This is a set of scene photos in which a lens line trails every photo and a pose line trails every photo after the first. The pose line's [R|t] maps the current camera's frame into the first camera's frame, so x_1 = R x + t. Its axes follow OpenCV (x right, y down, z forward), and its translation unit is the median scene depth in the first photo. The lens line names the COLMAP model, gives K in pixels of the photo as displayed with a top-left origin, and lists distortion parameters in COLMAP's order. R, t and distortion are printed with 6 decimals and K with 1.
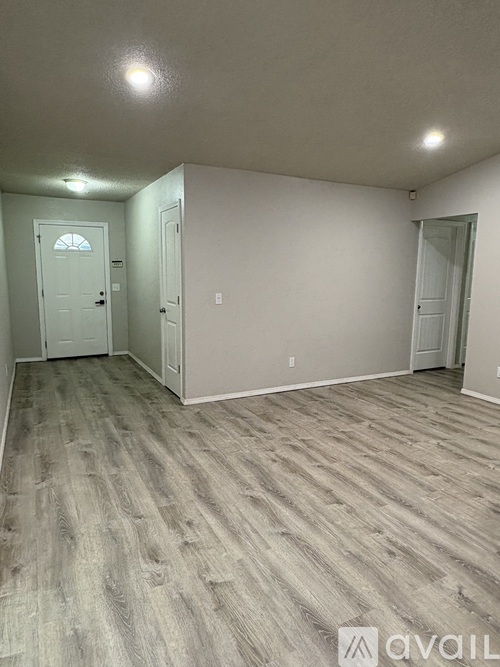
lens RADIAL K [[428.5, 0, 253.2], [0, 428.5, 334.0], [0, 0, 1]] dist [0.006711, 0.002144]
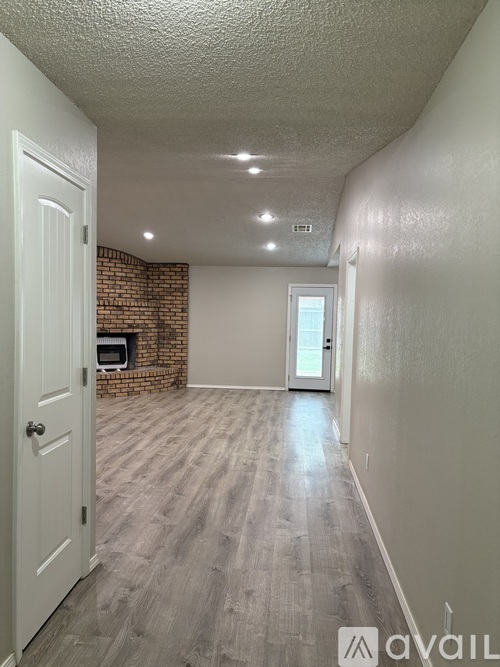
lens RADIAL K [[504.4, 0, 249.6], [0, 504.4, 334.9], [0, 0, 1]] dist [0.095512, 0.001083]
pose [[-0.844684, -0.048360, 0.533076, -0.998044], [0.052113, 0.983749, 0.171821, -0.332061], [-0.532723, 0.172914, -0.828437, 2.121936]]
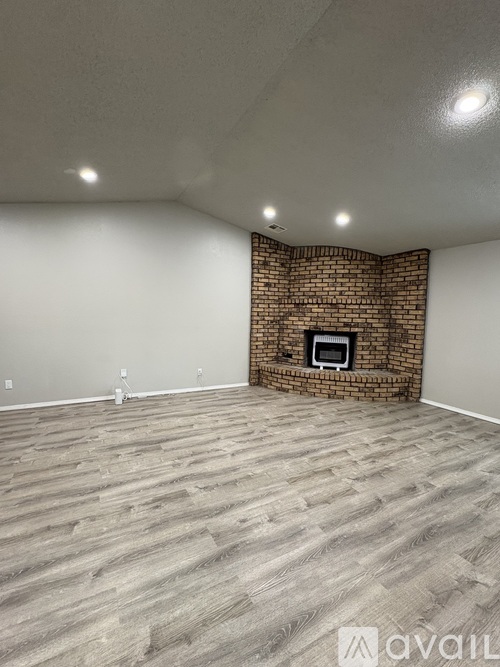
lens RADIAL K [[299.1, 0, 251.3], [0, 299.1, 332.7], [0, 0, 1]] dist [0.000882, -0.001019]
pose [[-0.018532, -0.078591, 0.996735, -0.439154], [0.131413, 0.988066, 0.080350, -0.053449], [-0.991155, 0.132473, -0.007983, 0.480649]]
